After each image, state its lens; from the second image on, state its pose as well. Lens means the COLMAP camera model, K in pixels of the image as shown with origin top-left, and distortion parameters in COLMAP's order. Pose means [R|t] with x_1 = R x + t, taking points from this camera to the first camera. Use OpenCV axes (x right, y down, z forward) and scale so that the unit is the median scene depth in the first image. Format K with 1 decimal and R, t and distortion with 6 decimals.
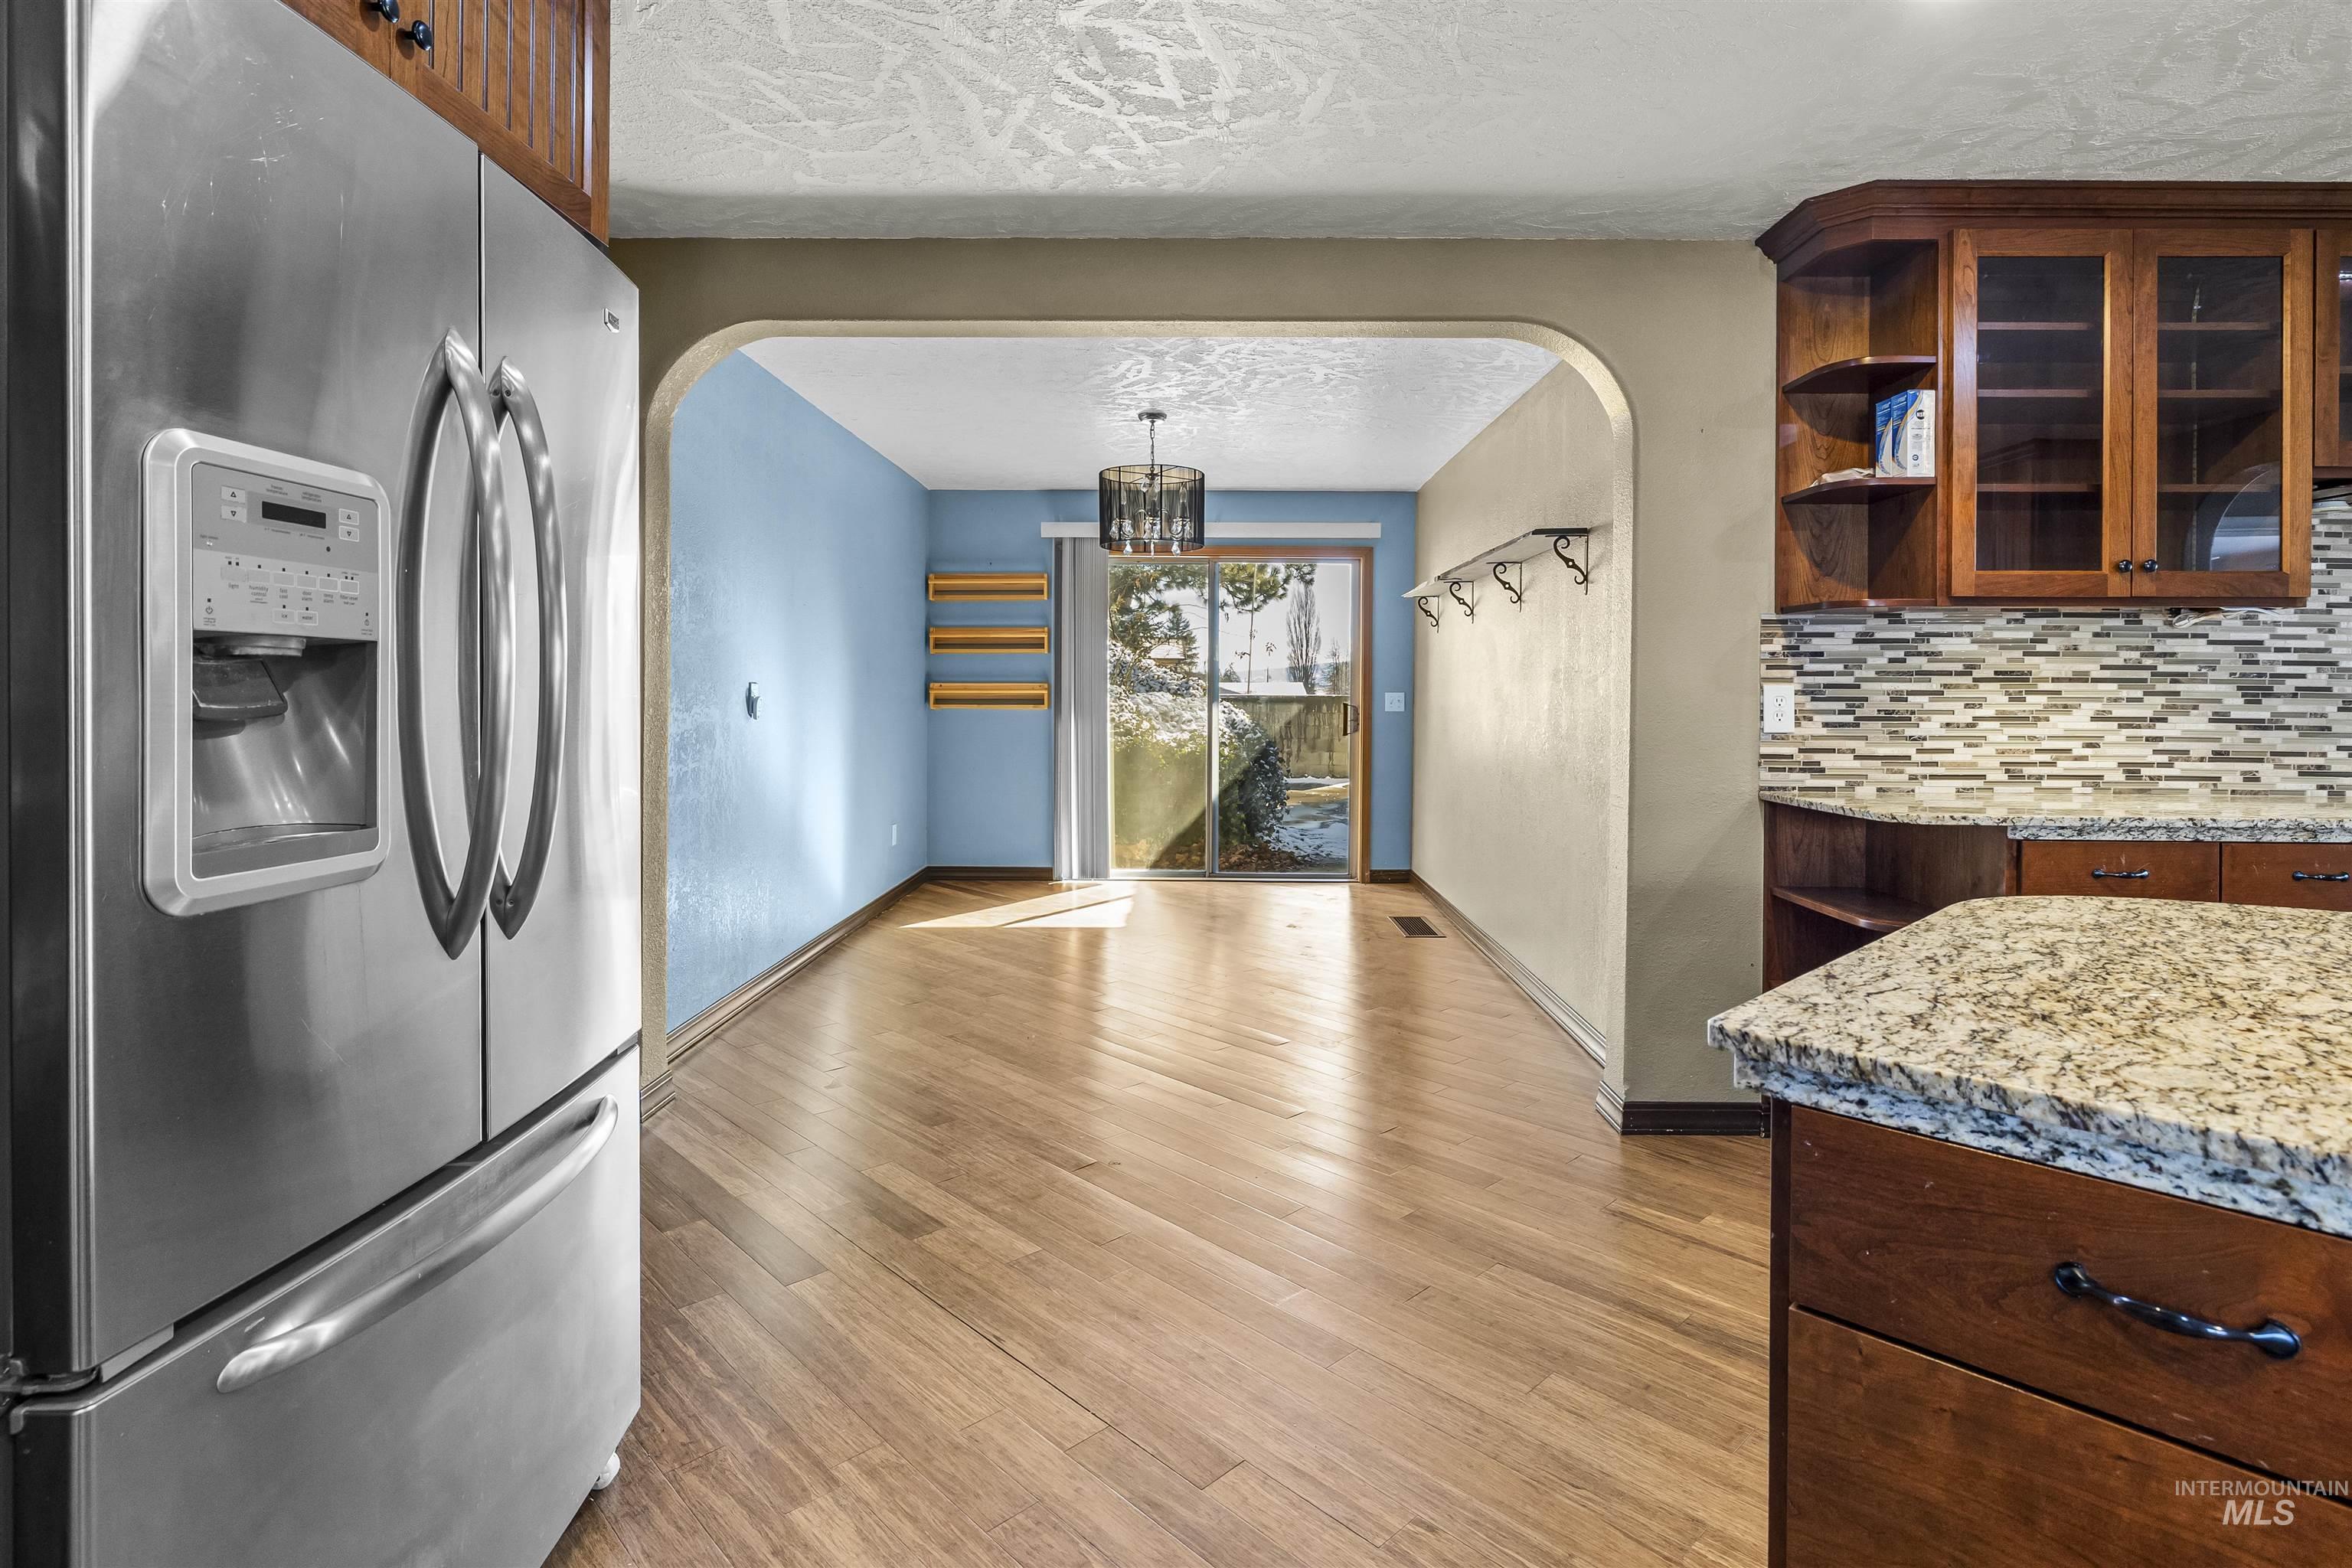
lens RADIAL K [[1196.6, 0, 1181.0], [0, 1196.6, 685.3], [0, 0, 1]] dist [-0.001426, -0.000271]
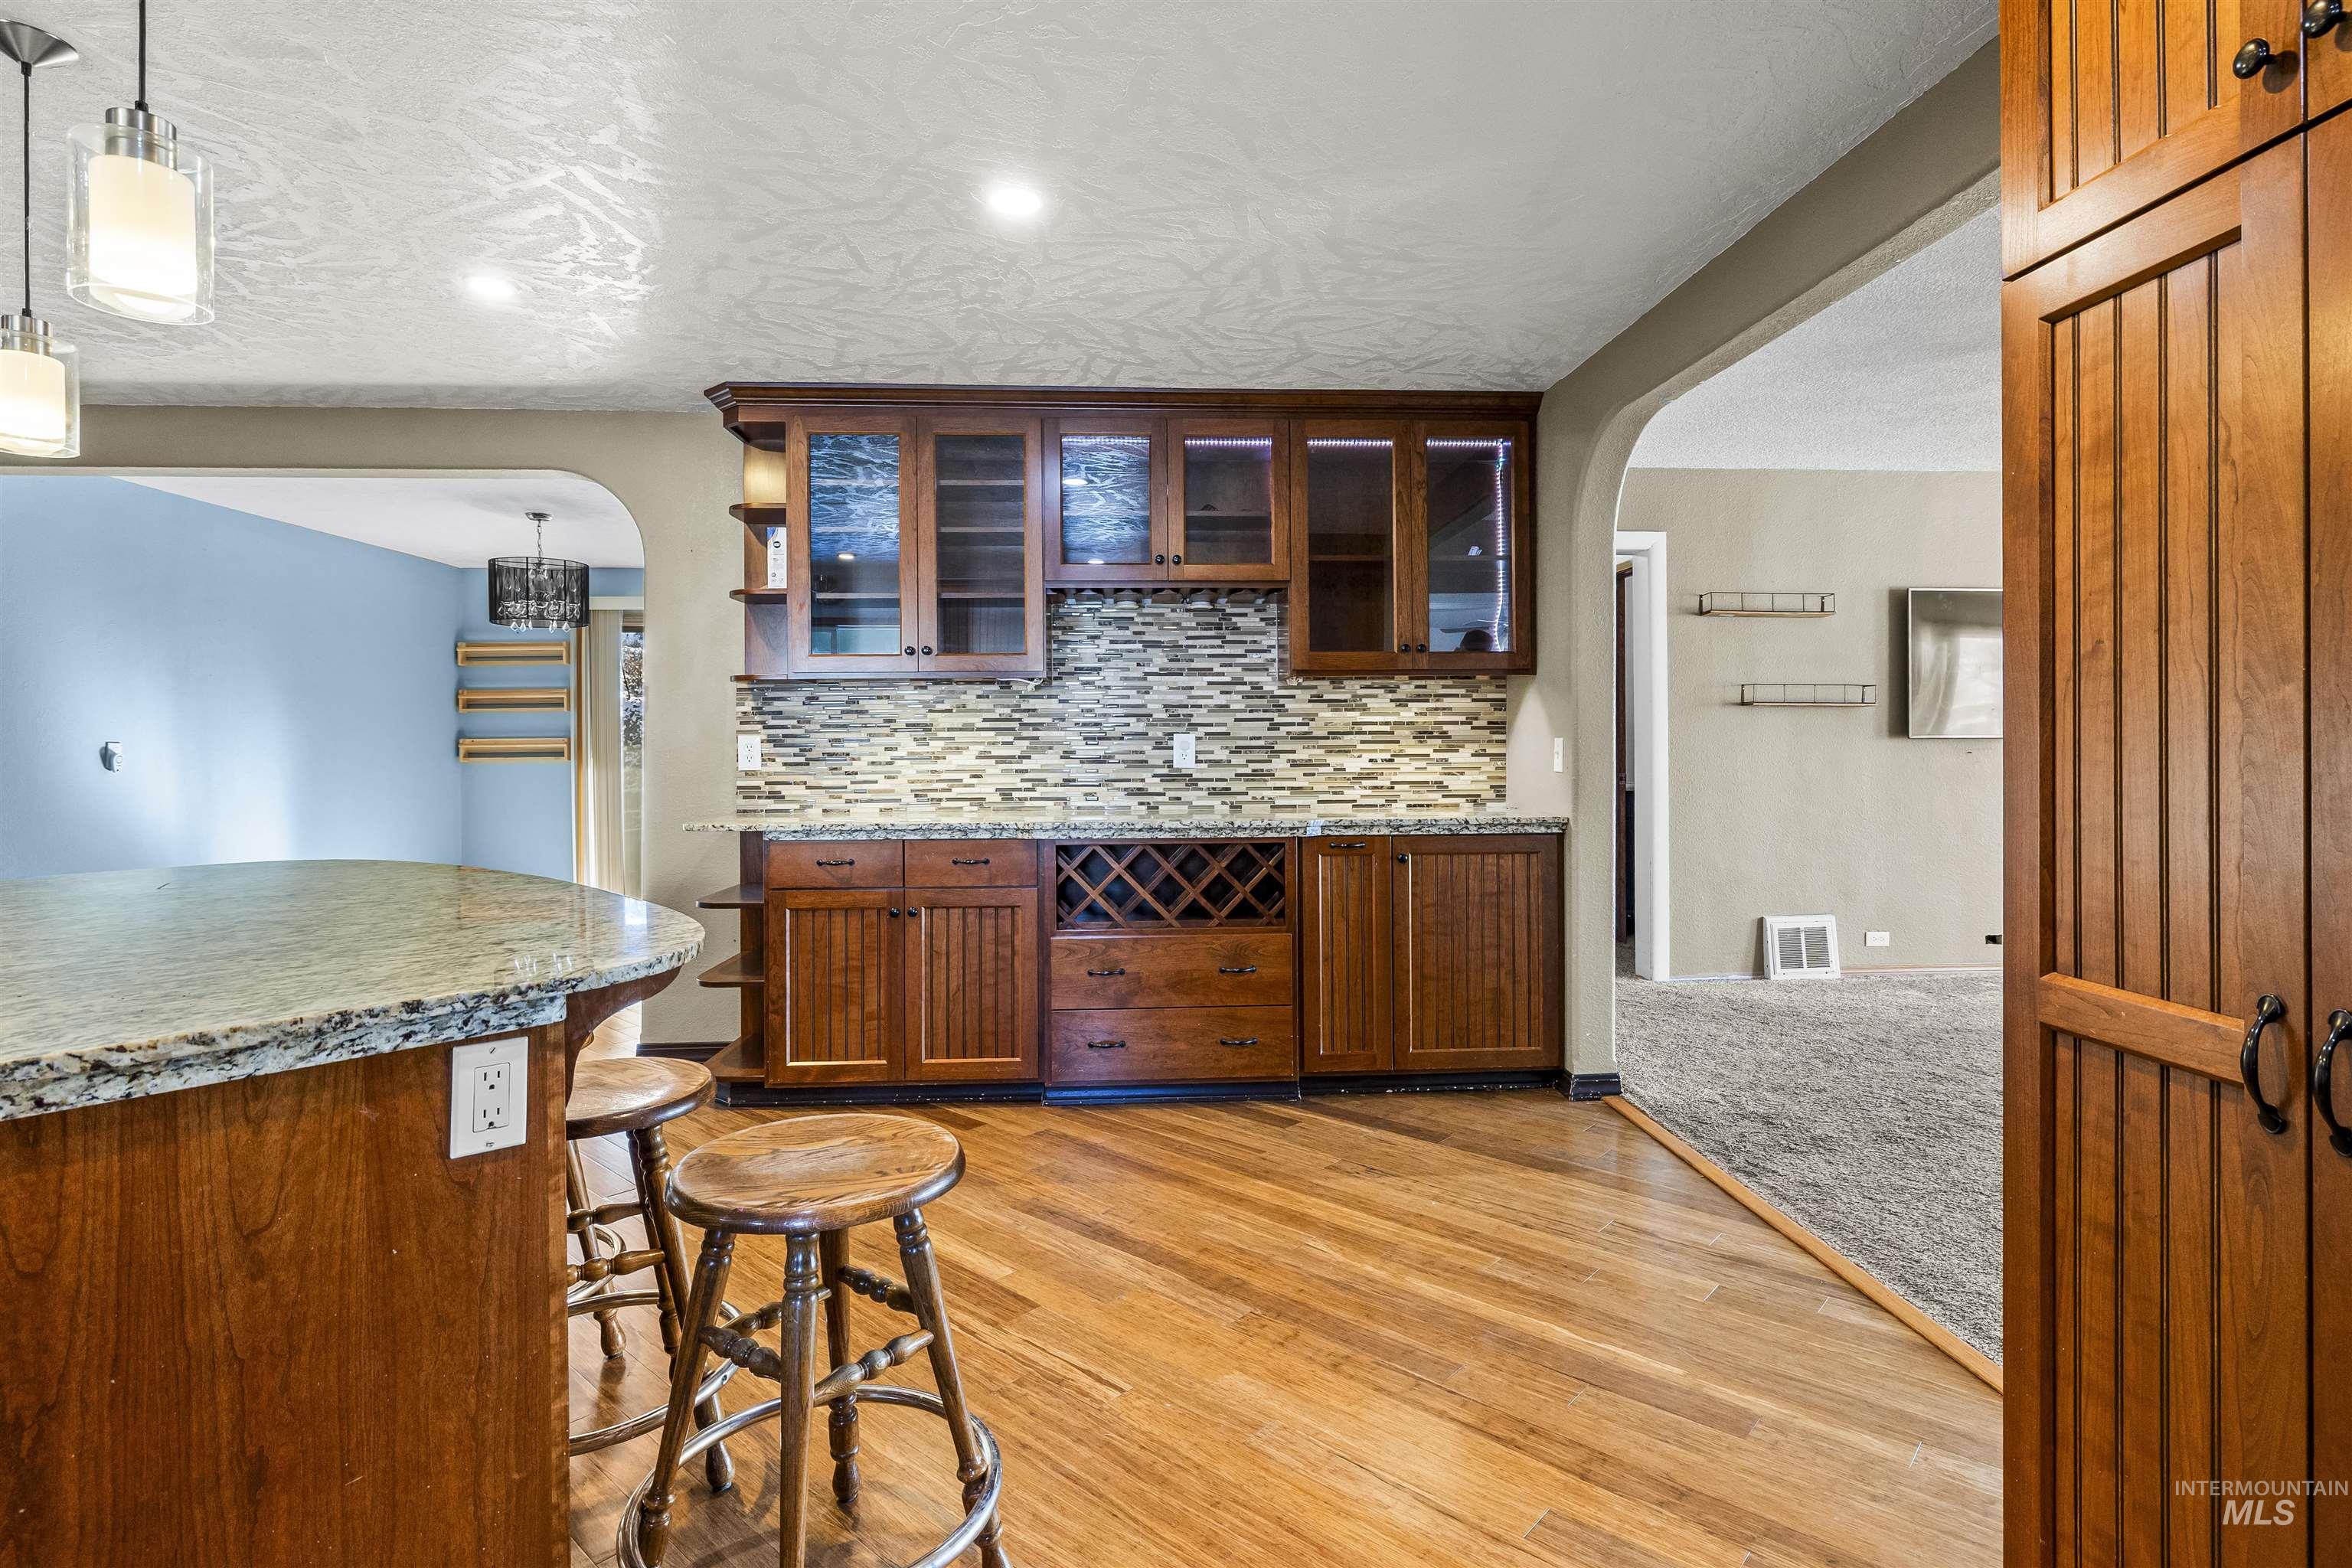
lens RADIAL K [[1192.6, 0, 1176.2], [0, 1192.6, 744.0], [0, 0, 1]] dist [-0.002069, -0.000161]
pose [[0.997338, -0.013633, 0.071629, 0.893851], [0.013000, 0.999872, 0.009298, 0.002793], [-0.071746, -0.008342, 0.997388, -0.401039]]
